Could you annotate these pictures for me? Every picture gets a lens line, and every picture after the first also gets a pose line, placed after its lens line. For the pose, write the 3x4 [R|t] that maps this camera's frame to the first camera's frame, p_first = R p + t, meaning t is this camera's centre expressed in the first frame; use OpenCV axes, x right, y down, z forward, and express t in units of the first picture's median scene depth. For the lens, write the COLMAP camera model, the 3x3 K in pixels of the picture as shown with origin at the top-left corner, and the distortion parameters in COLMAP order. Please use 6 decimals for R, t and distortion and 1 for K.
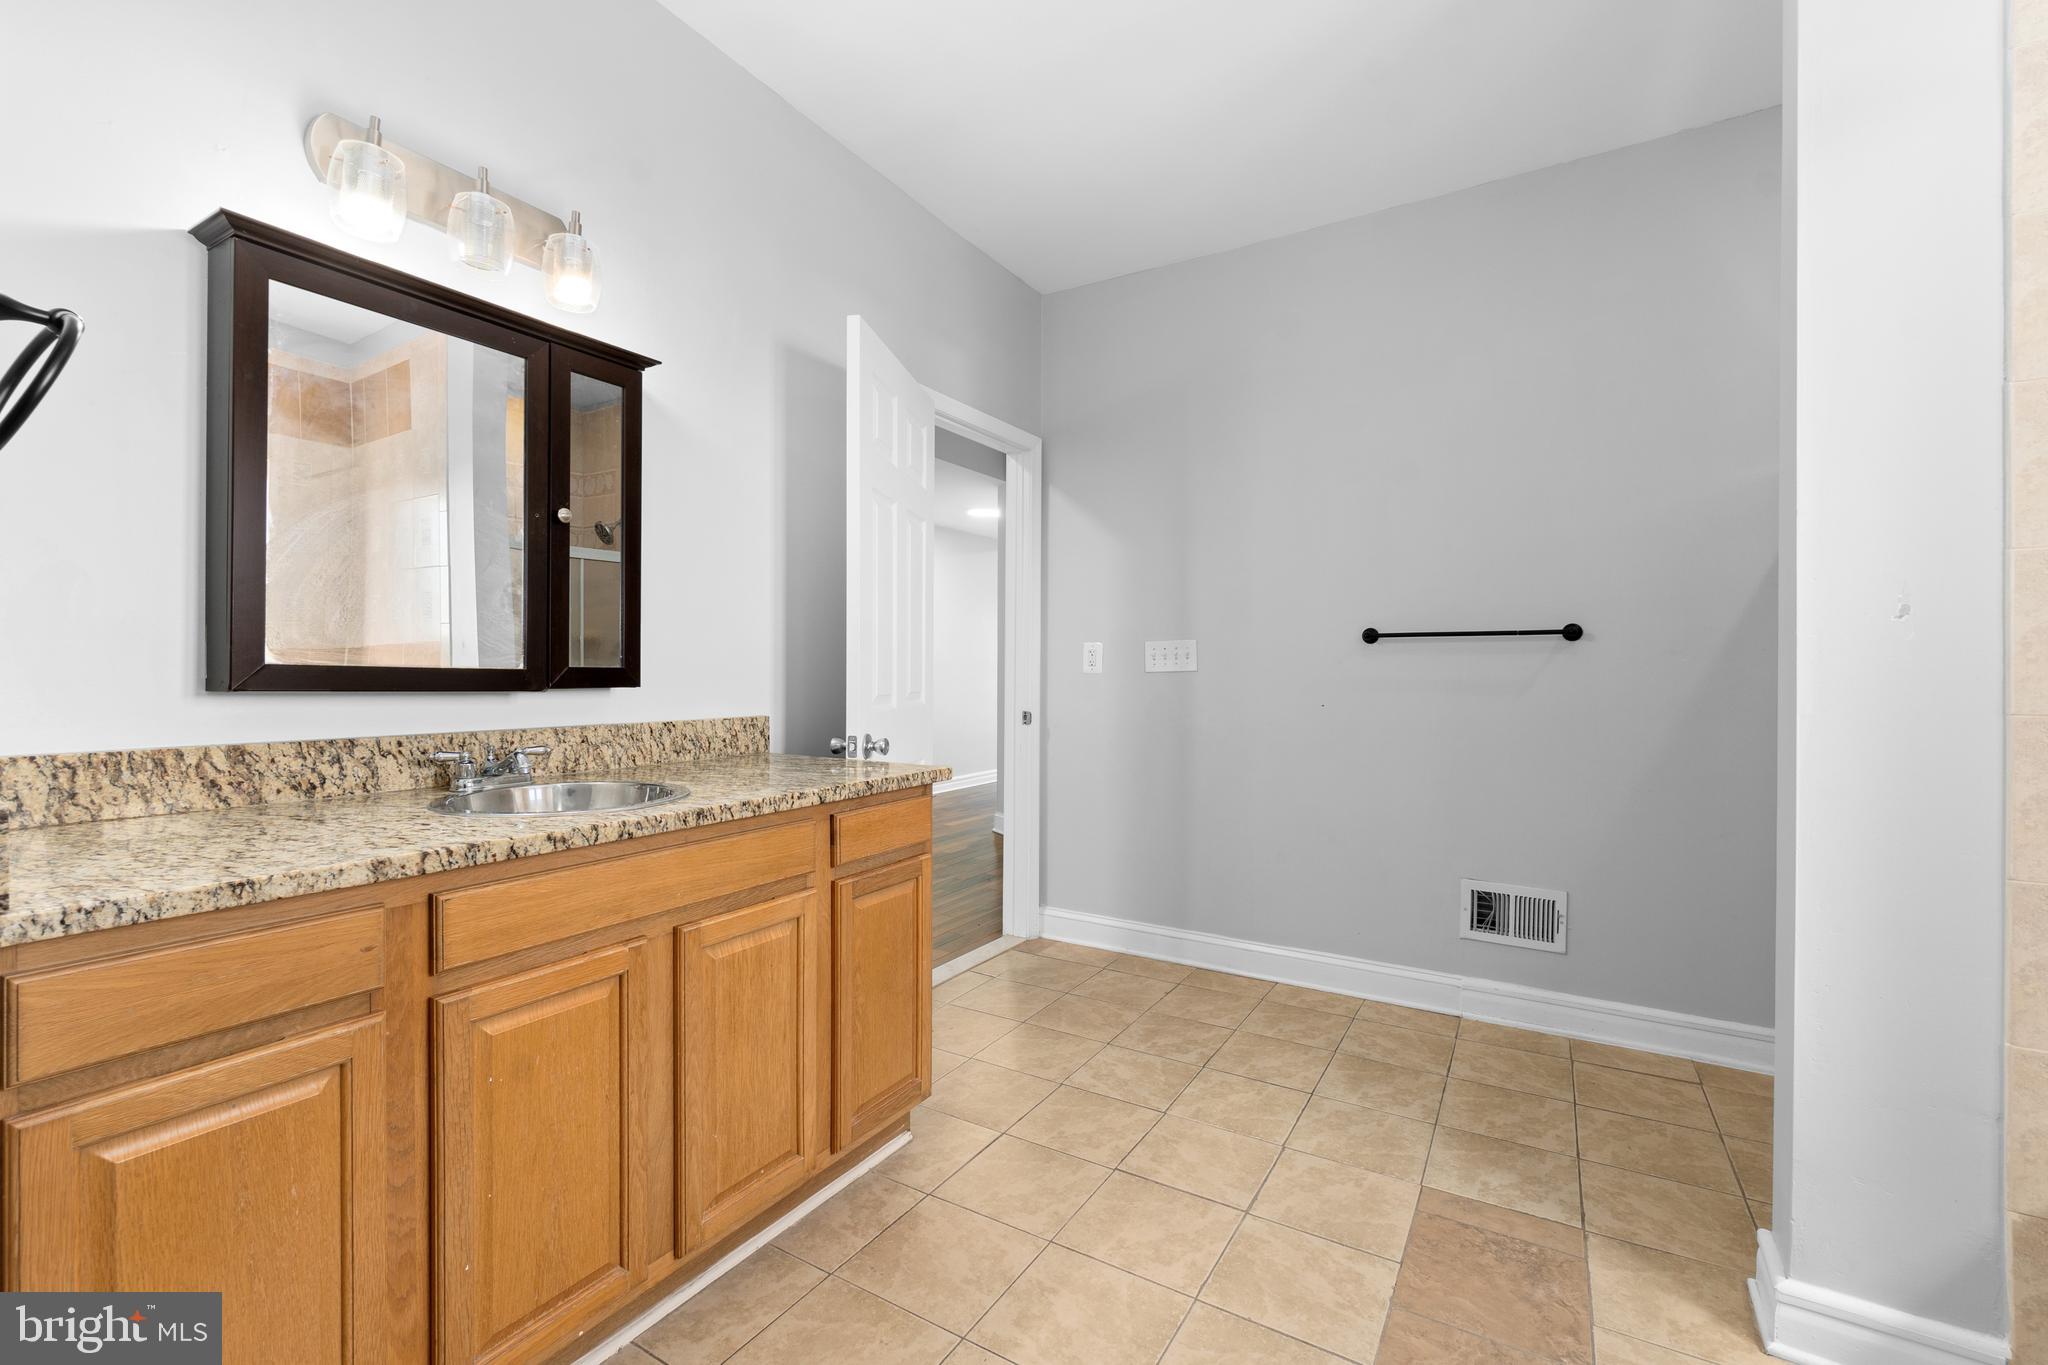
lens RADIAL K [[879.8, 0, 1016.5], [0, 879.8, 674.1], [0, 0, 1]] dist [-0.009455, 0.000959]
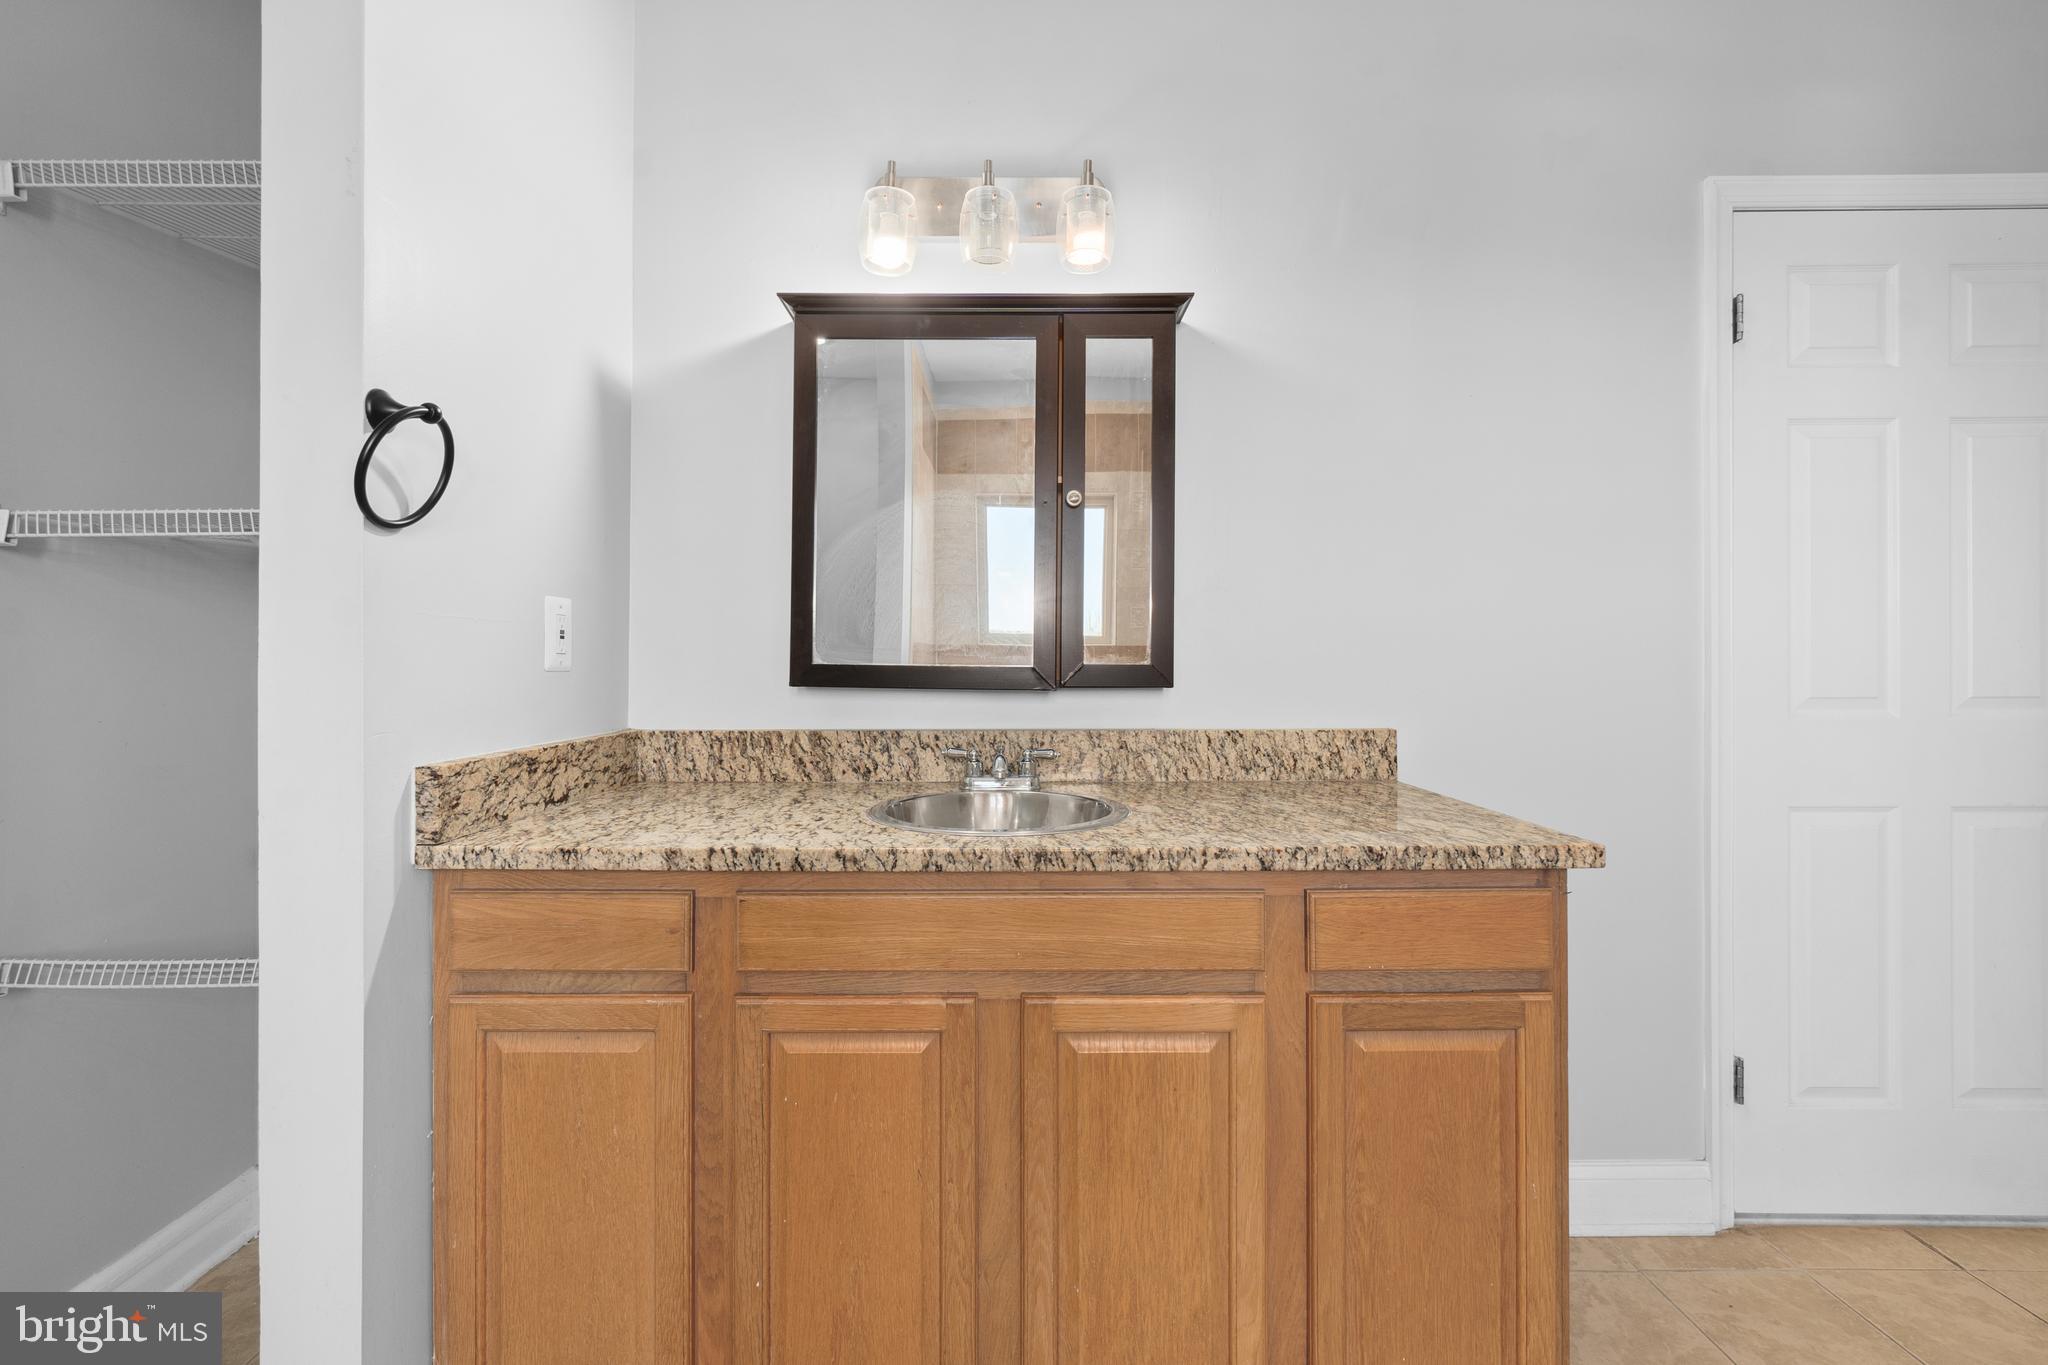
lens RADIAL K [[910.5, 0, 1021.5], [0, 910.5, 650.6], [0, 0, 1]] dist [-0.005044, 0.000161]
pose [[0.513770, -0.015261, -0.857792, 0.307315], [0.001476, 0.999856, -0.016904, -0.006797], [0.857926, 0.007419, 0.513719, 0.557024]]
